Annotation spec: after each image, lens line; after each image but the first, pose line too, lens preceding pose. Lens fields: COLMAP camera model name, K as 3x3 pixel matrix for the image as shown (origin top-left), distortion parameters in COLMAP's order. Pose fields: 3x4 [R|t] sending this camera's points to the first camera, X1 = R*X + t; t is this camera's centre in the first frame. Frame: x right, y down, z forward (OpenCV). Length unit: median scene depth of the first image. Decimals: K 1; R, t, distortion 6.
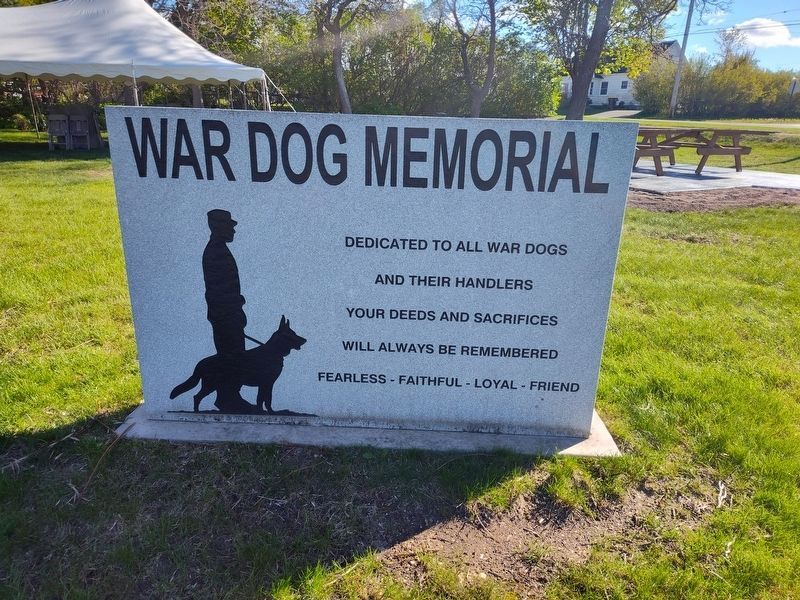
lens RADIAL K [[551.6, 0, 400.0], [0, 551.6, 300.0], [0, 0, 1]] dist [0.001712, 0.000670]
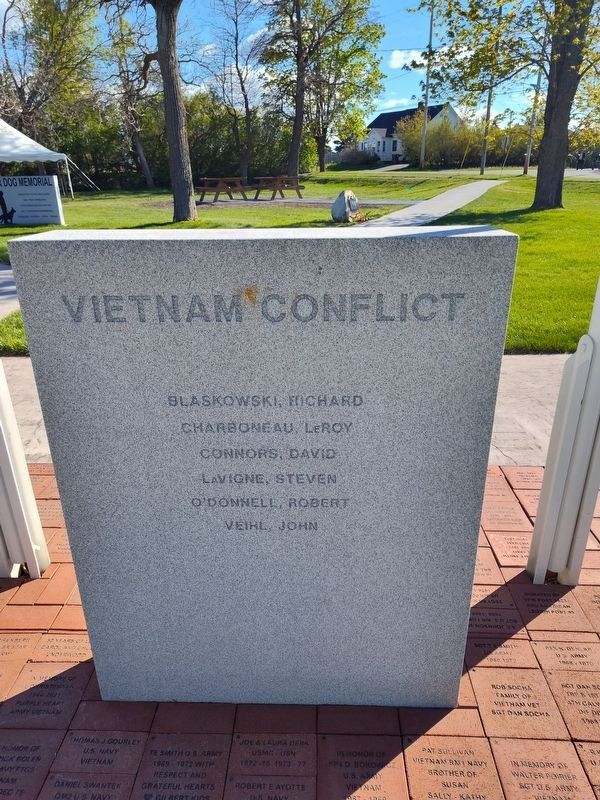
lens RADIAL K [[530.2, 0, 300.0], [0, 530.2, 400.0], [0, 0, 1]] dist [0.003165, -0.050928]
pose [[0.998561, -0.044799, 0.029485, 0.465842], [0.042460, 0.996229, 0.075660, 0.316111], [-0.032763, -0.074299, 0.996698, -0.882880]]
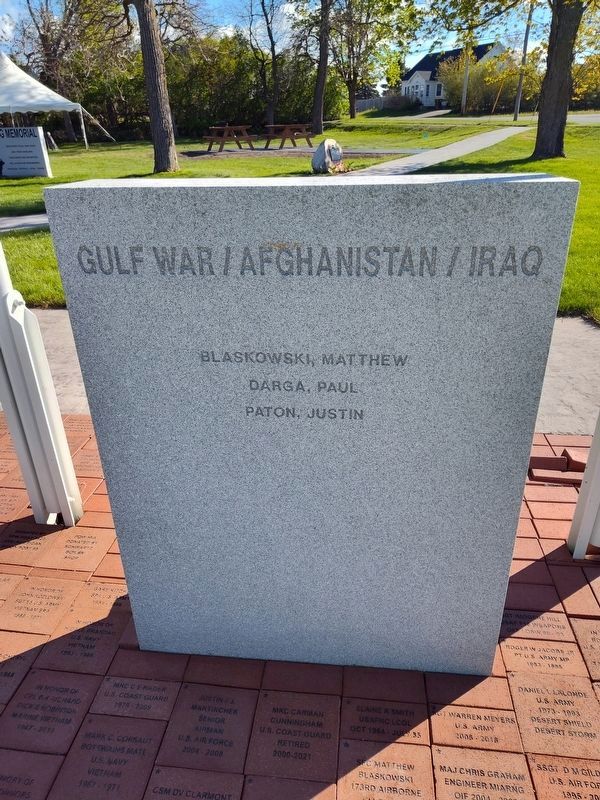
lens RADIAL K [[547.7, 0, 304.0], [0, 547.7, 390.9], [0, 0, 1]] dist [-0.032666, -0.000087]
pose [[0.998414, -0.016135, -0.053938, 0.596944], [0.023079, 0.991151, 0.130719, 0.323863], [0.051351, -0.131756, 0.989951, -0.898946]]
